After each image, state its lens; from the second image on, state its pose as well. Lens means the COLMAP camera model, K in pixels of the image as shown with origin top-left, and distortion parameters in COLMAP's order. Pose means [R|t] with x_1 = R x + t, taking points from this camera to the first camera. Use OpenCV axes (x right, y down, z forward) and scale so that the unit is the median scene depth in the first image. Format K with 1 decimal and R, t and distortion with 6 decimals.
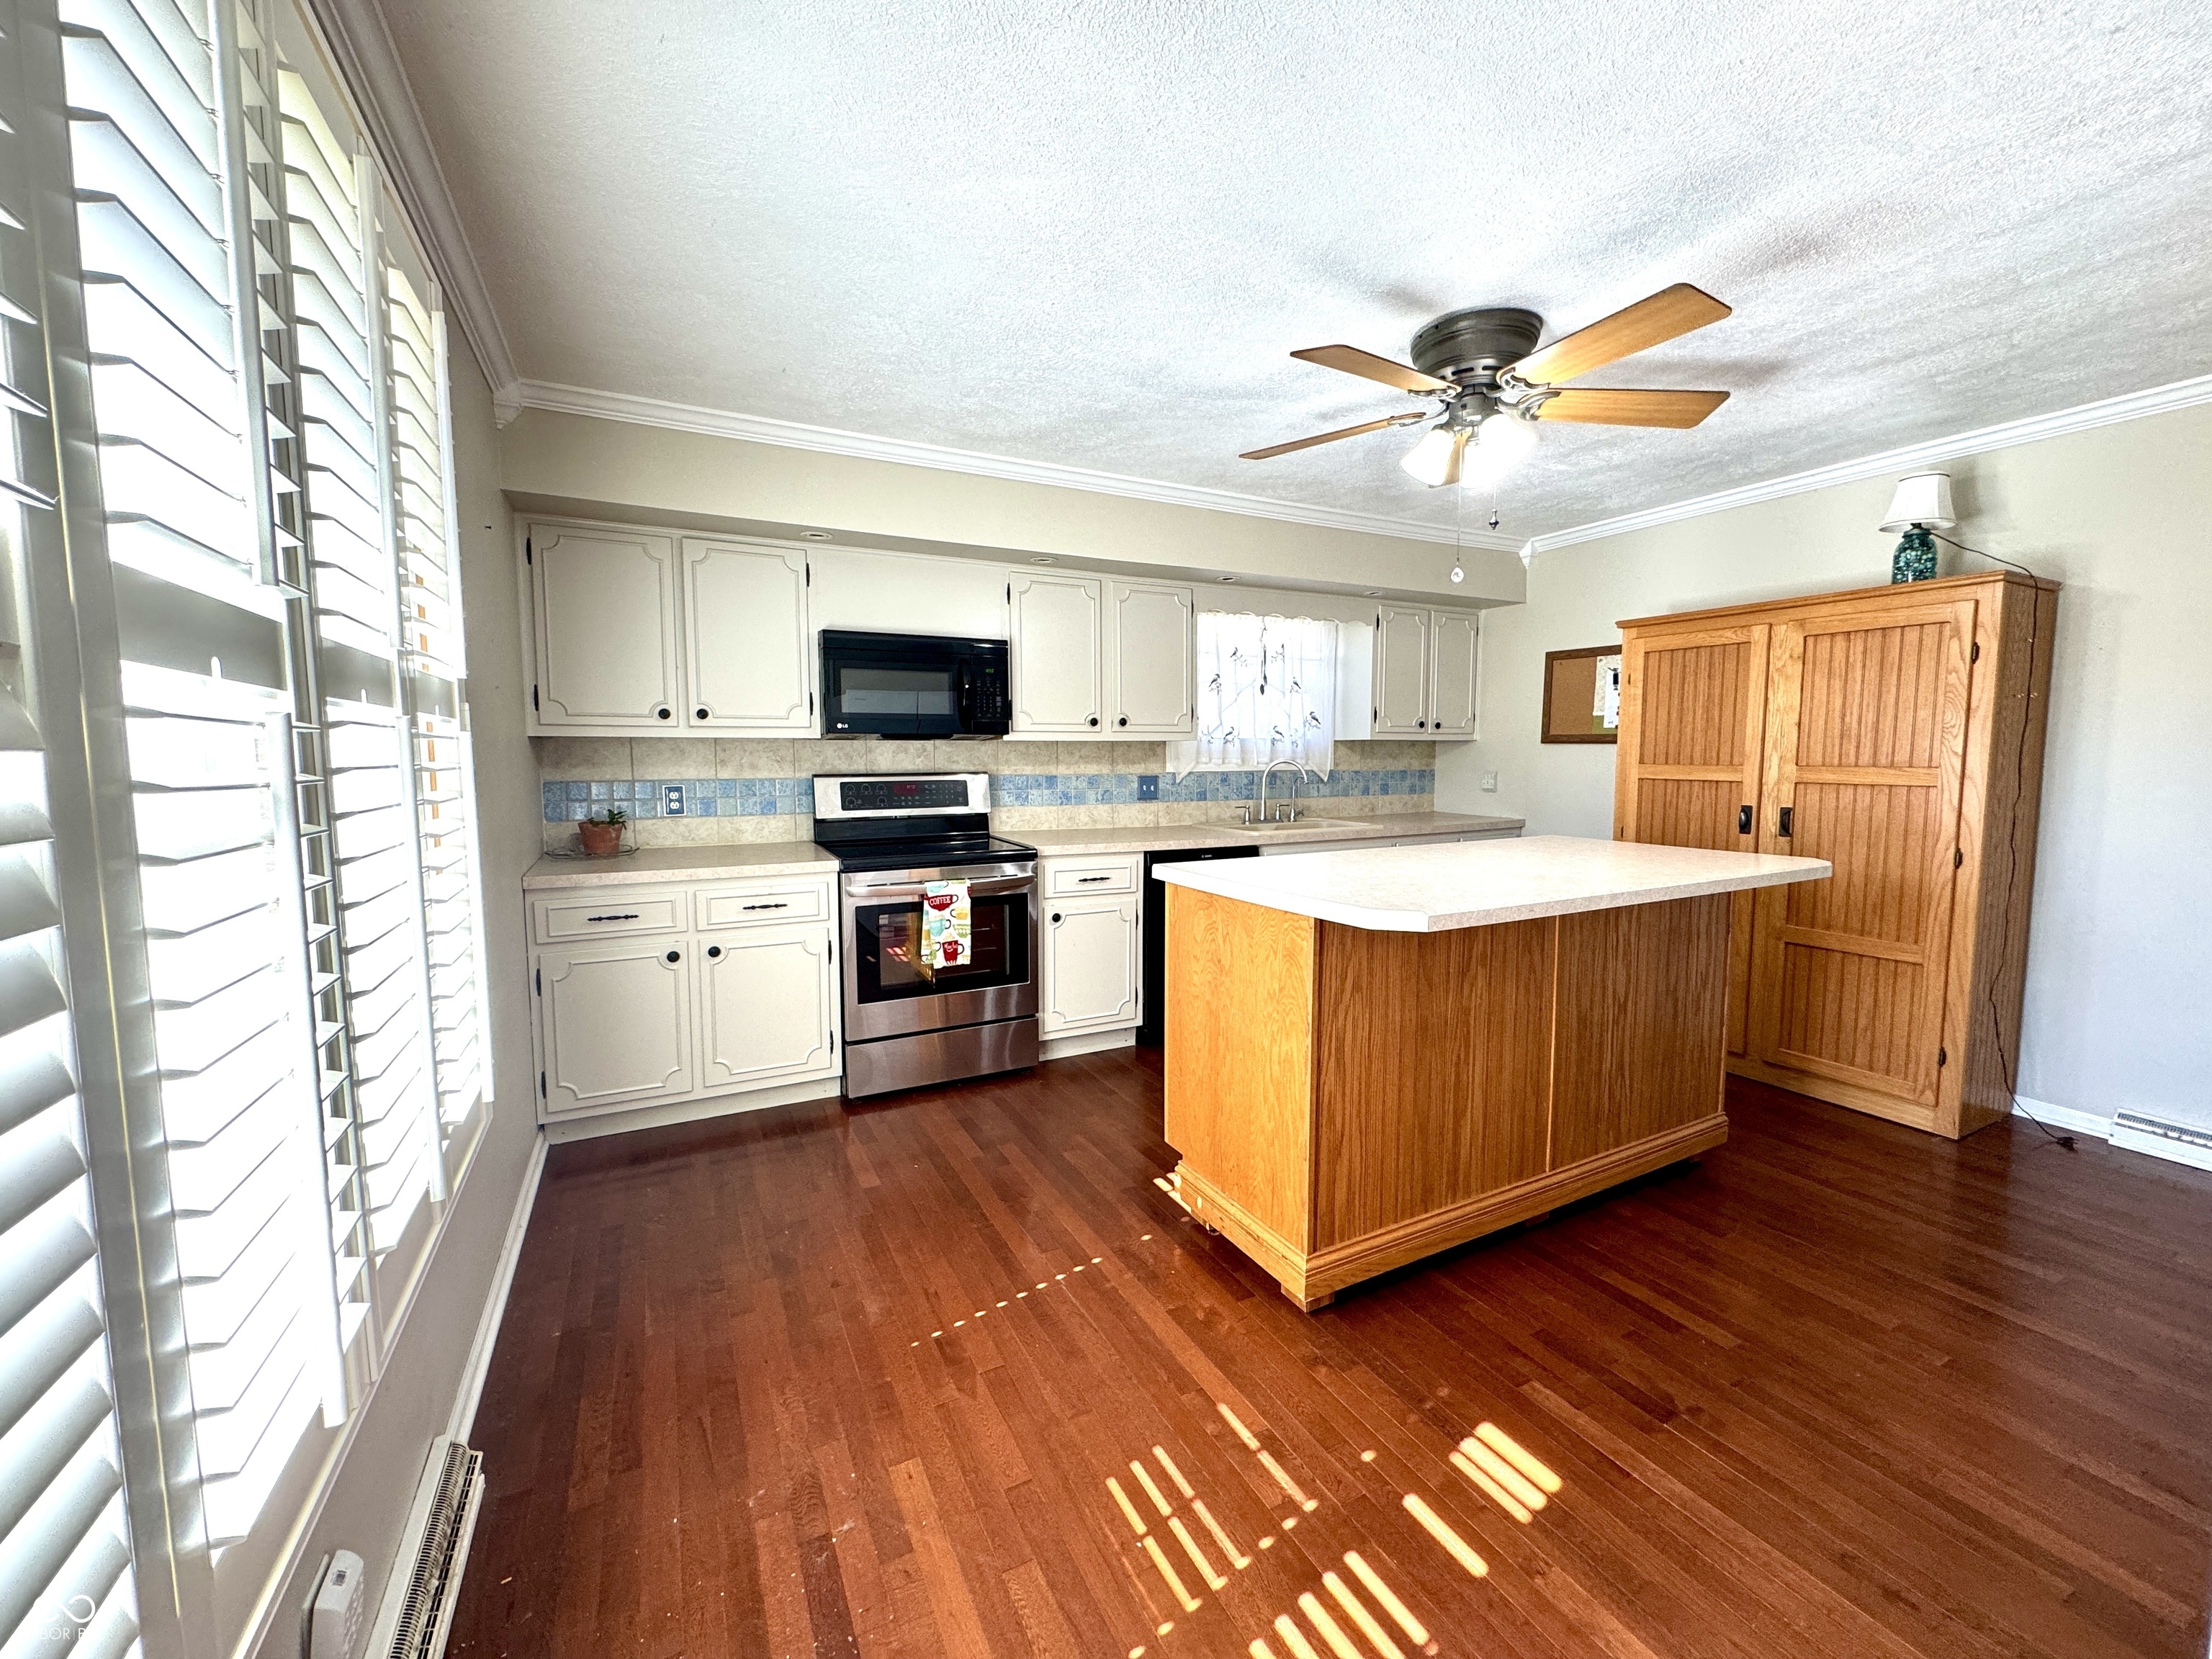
lens RADIAL K [[879.8, 0, 1105.2], [0, 879.8, 828.1], [0, 0, 1]] dist [-0.002443, 0.000309]
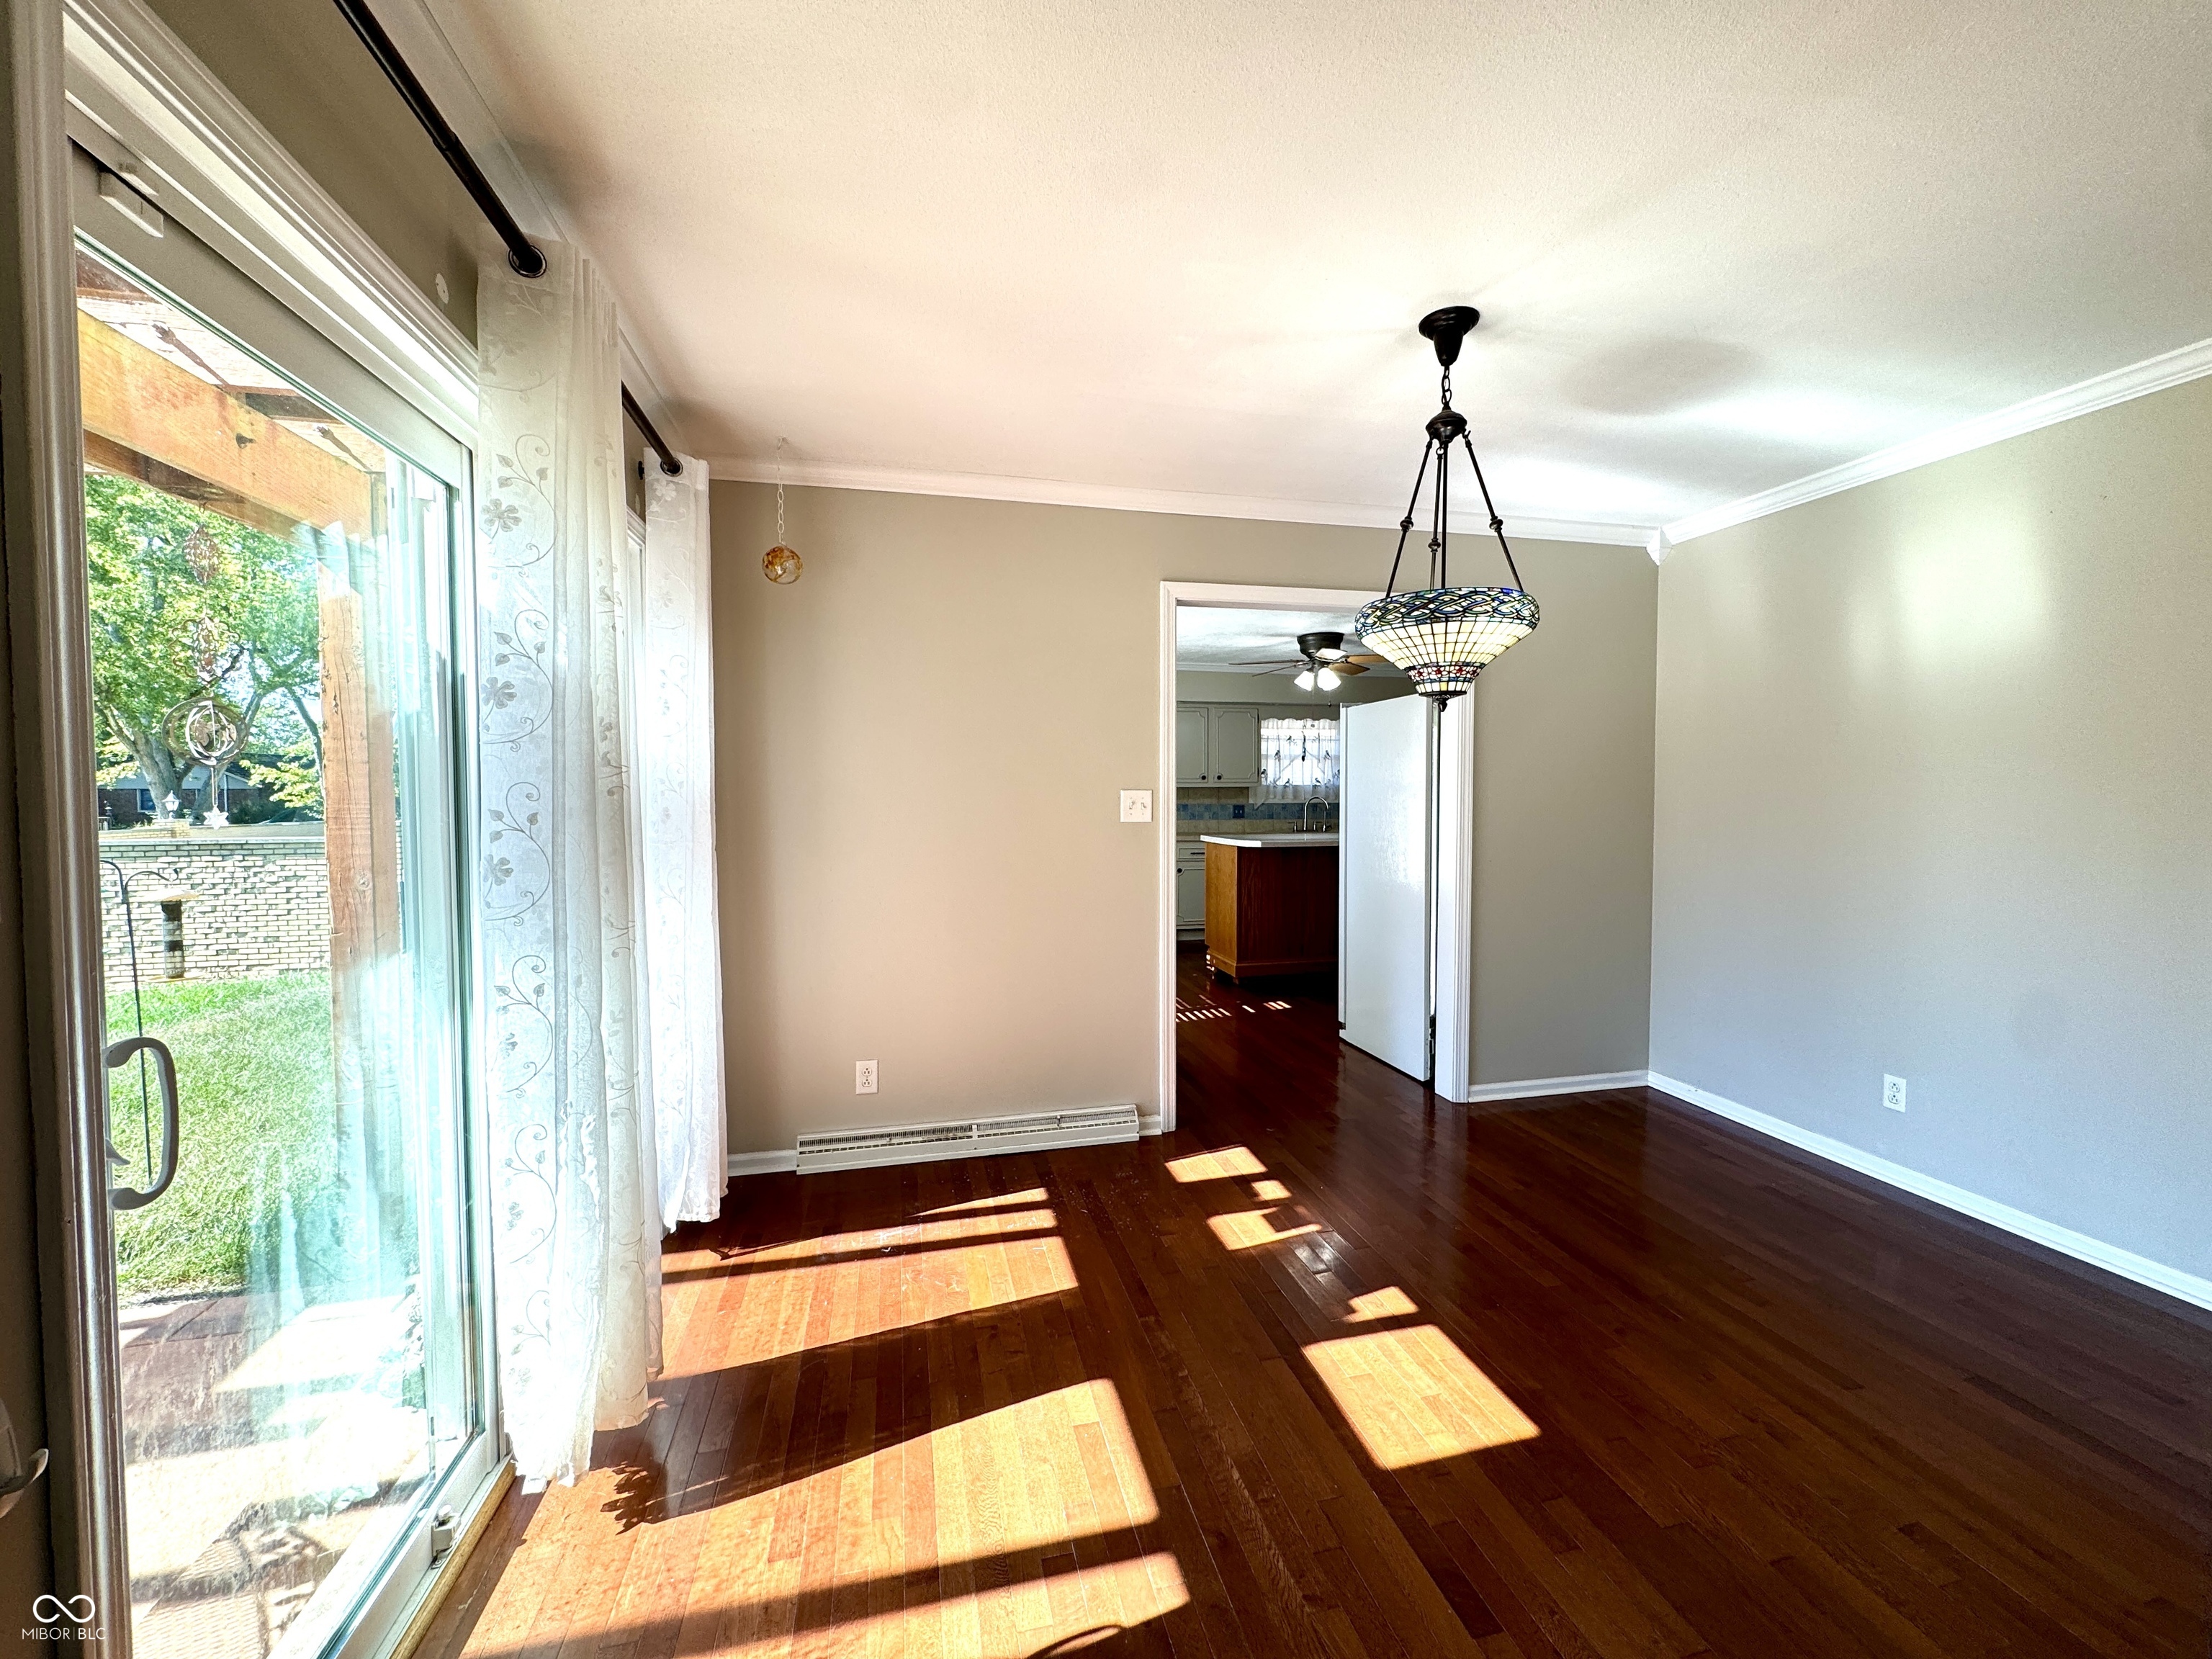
lens RADIAL K [[879.8, 0, 1107.9], [0, 879.8, 829.7], [0, 0, 1]] dist [-0.002443, 0.000309]
pose [[0.969394, 0.009000, -0.245346, 0.247542], [-0.019998, 0.998902, -0.042371, 0.080867], [0.244695, 0.045981, 0.968509, -0.919919]]
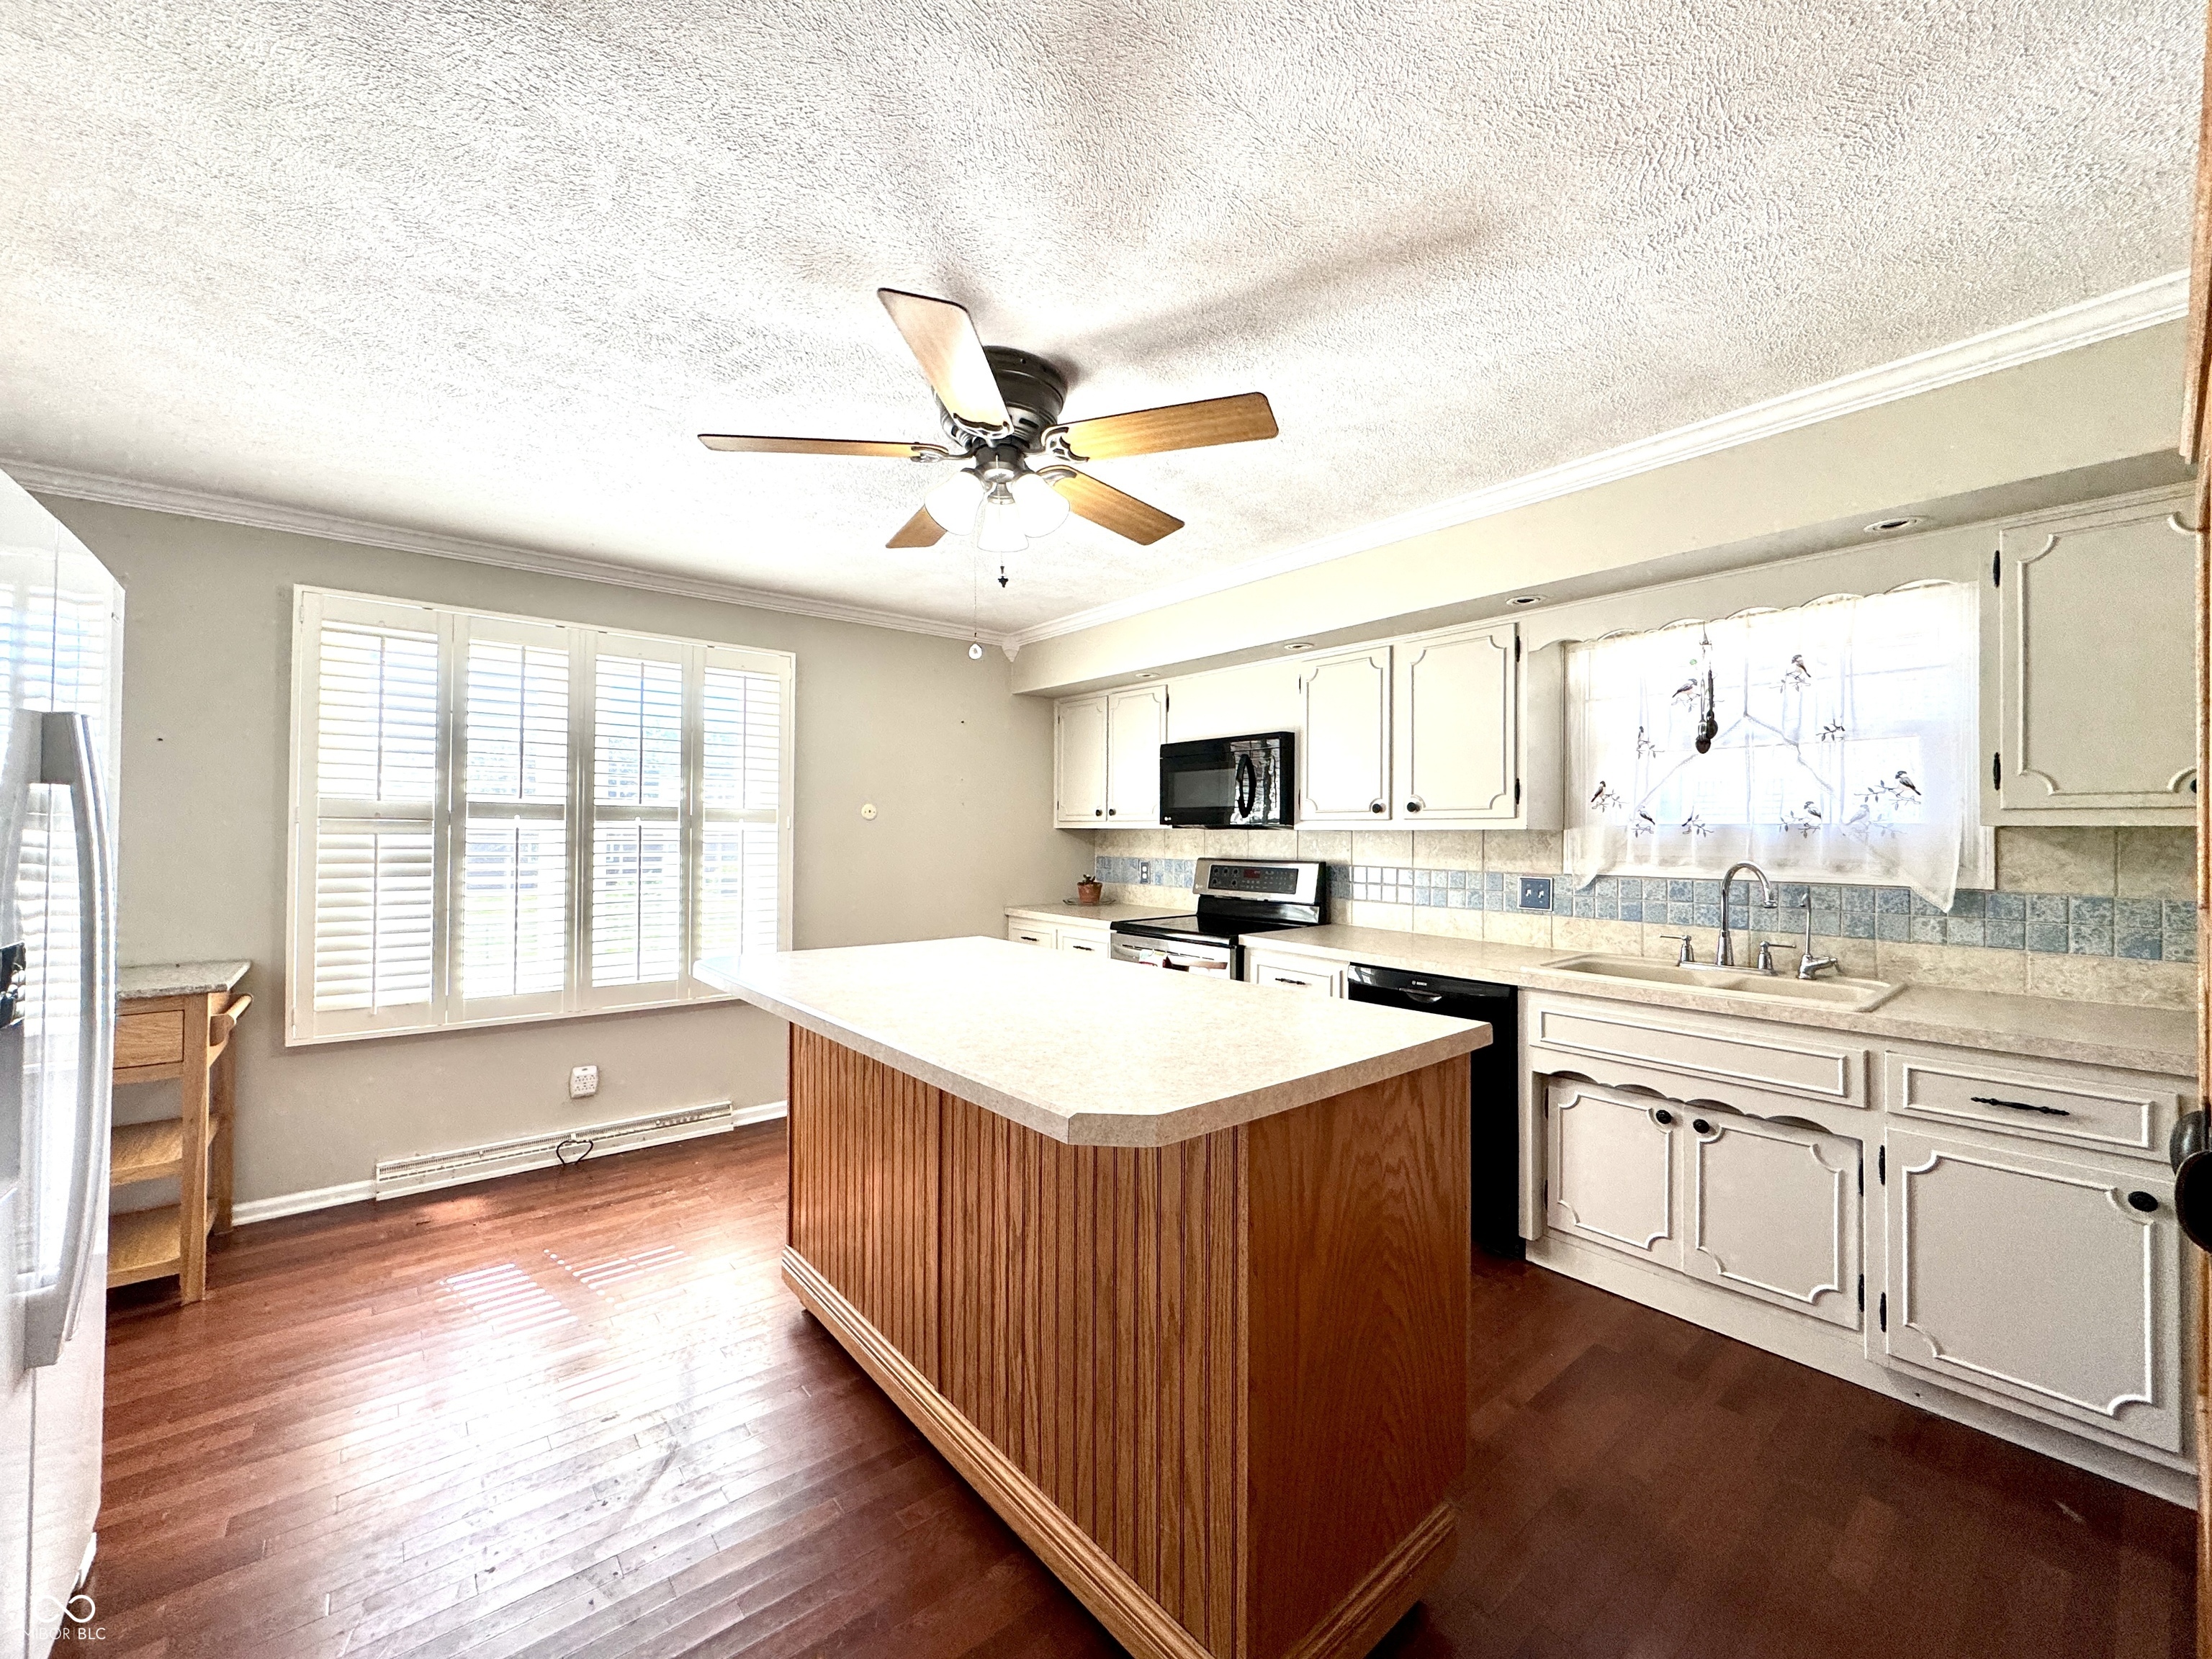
lens RADIAL K [[879.8, 0, 1116.3], [0, 879.8, 827.5], [0, 0, 1]] dist [-0.002443, 0.000309]
pose [[0.225211, -0.001536, -0.974309, 0.703707], [-0.091699, 0.995527, -0.022766, -0.053326], [0.969985, 0.094470, 0.224063, 0.508493]]
